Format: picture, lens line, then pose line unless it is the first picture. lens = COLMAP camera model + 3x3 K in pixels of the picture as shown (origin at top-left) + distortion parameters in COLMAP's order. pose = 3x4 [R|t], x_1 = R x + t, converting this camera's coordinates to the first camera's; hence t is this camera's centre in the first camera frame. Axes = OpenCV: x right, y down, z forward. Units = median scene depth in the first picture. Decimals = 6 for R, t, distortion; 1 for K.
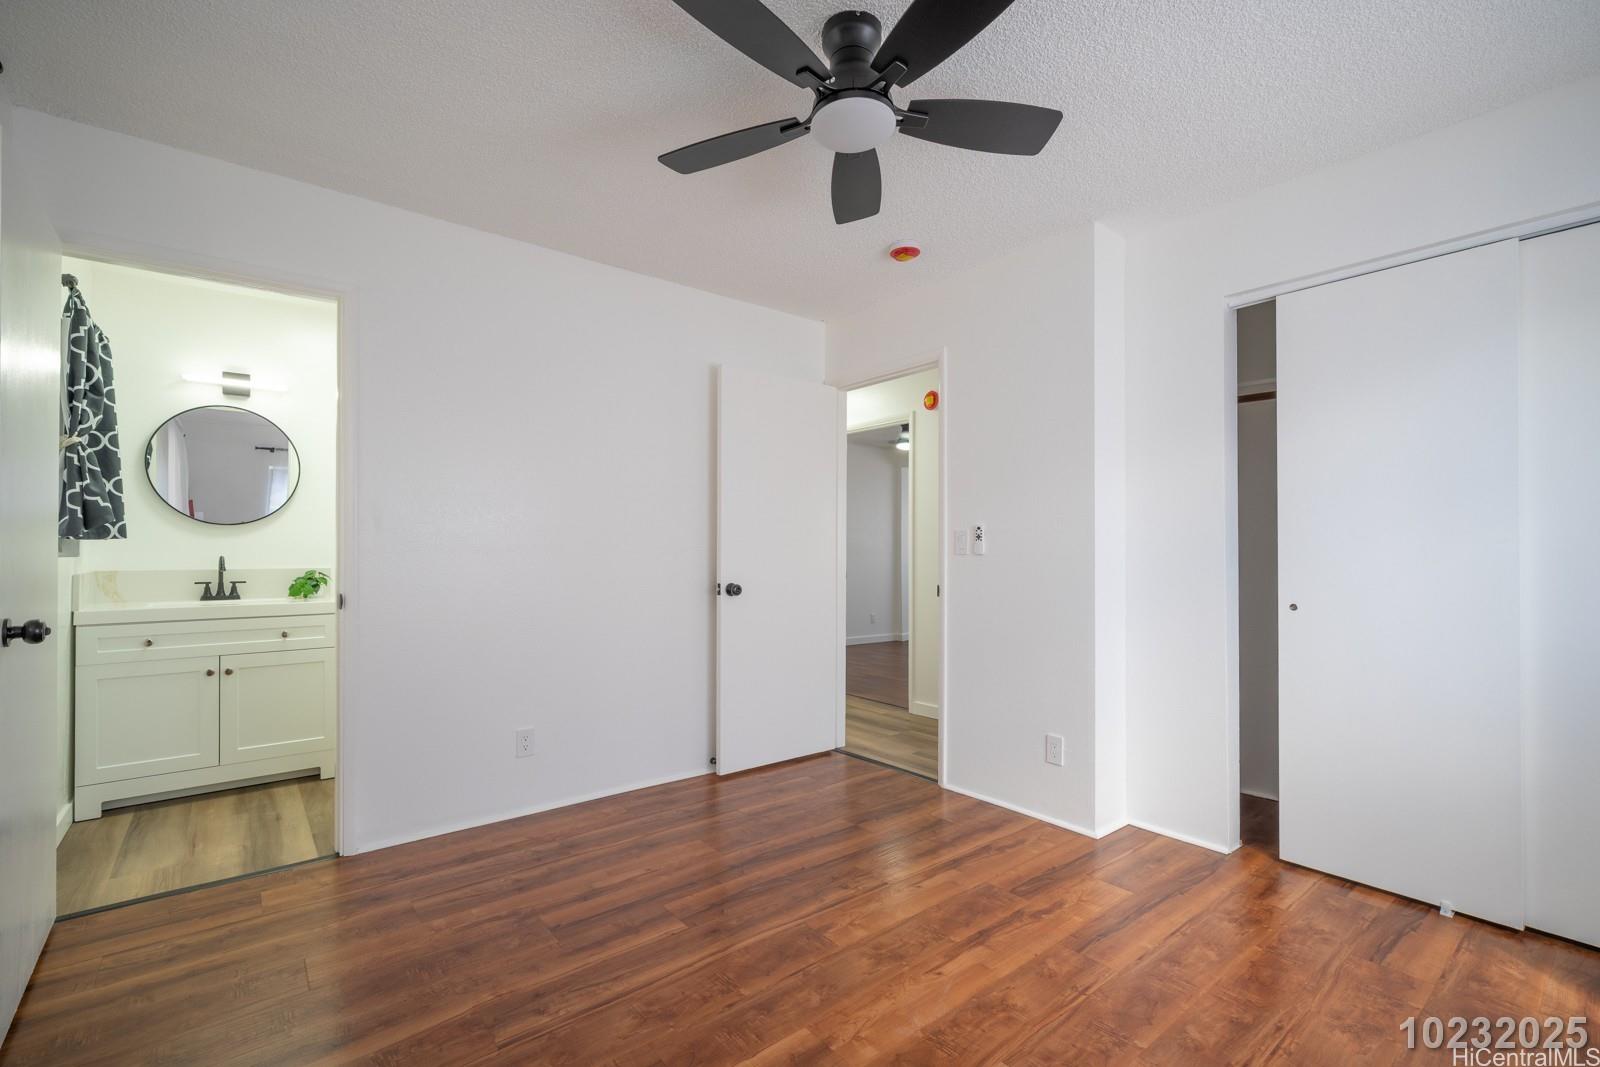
lens RADIAL K [[711.5, 0, 800.0], [0, 711.5, 542.4], [0, 0, 1]] dist [-0.000327, -0.000047]
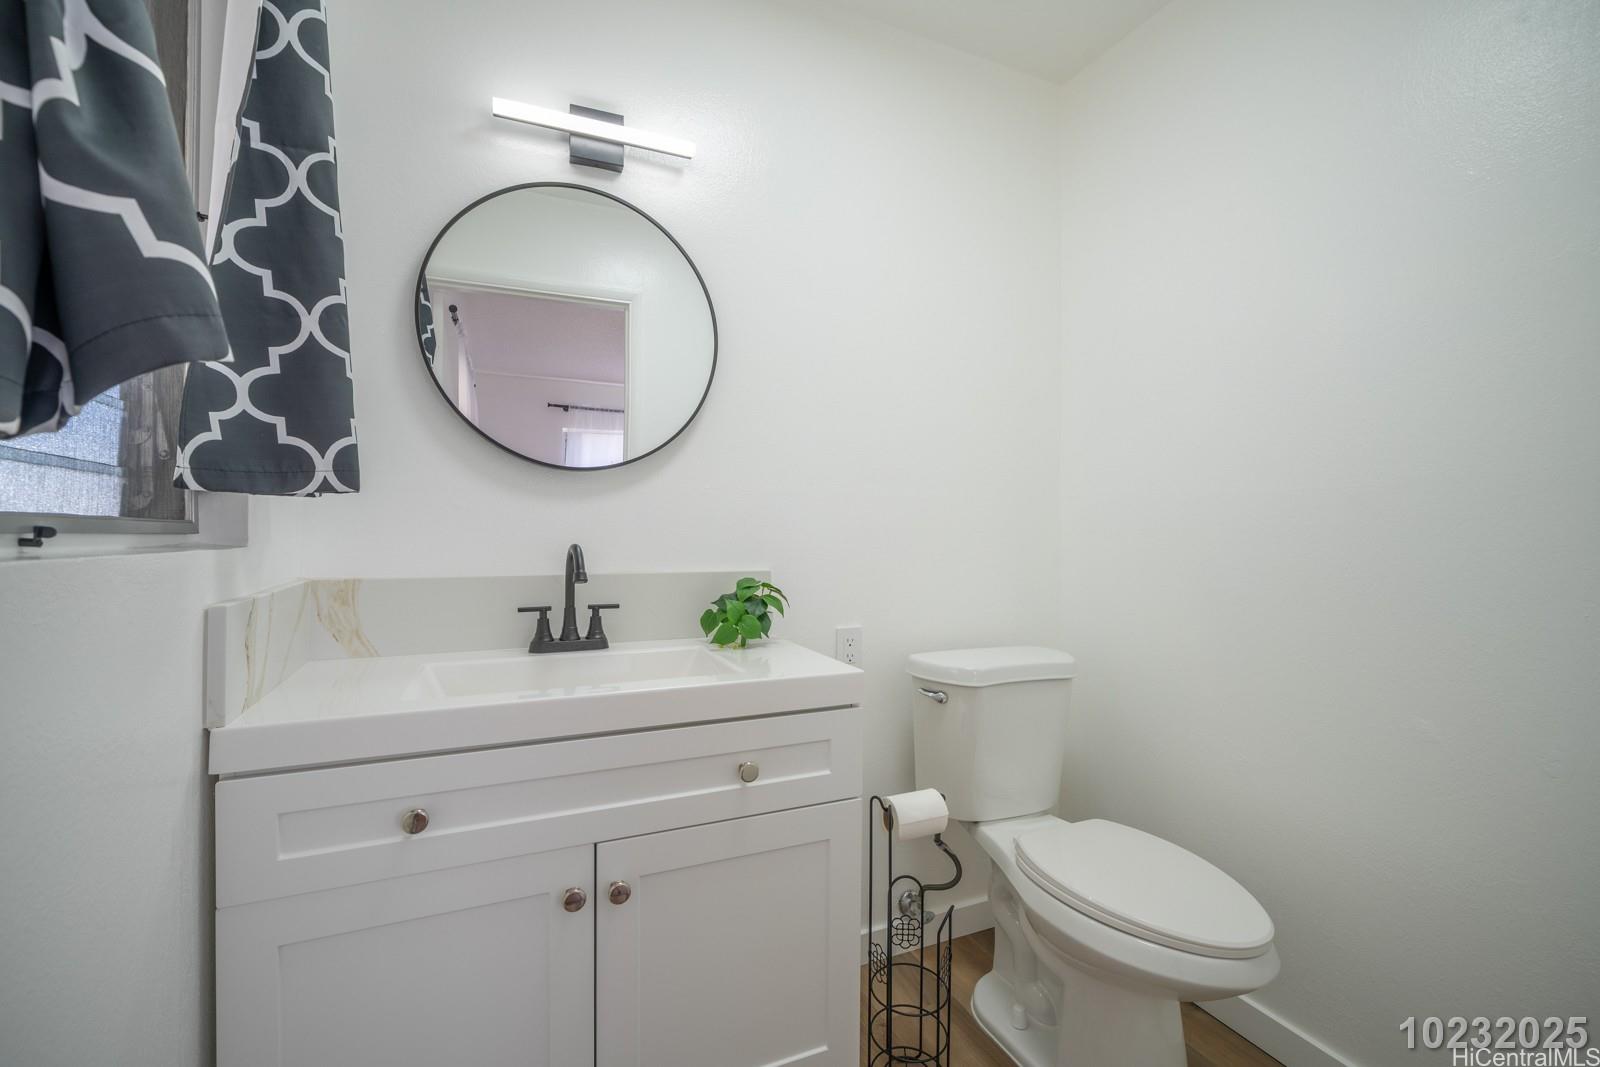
lens RADIAL K [[696.2, 0, 803.4], [0, 696.2, 526.6], [0, 0, 1]] dist [-0.001265, -0.000336]
pose [[0.965209, -0.000556, -0.261480, -0.572255], [0.000885, 0.999999, 0.001140, 0.008645], [0.261479, -0.001332, 0.965208, 0.639061]]
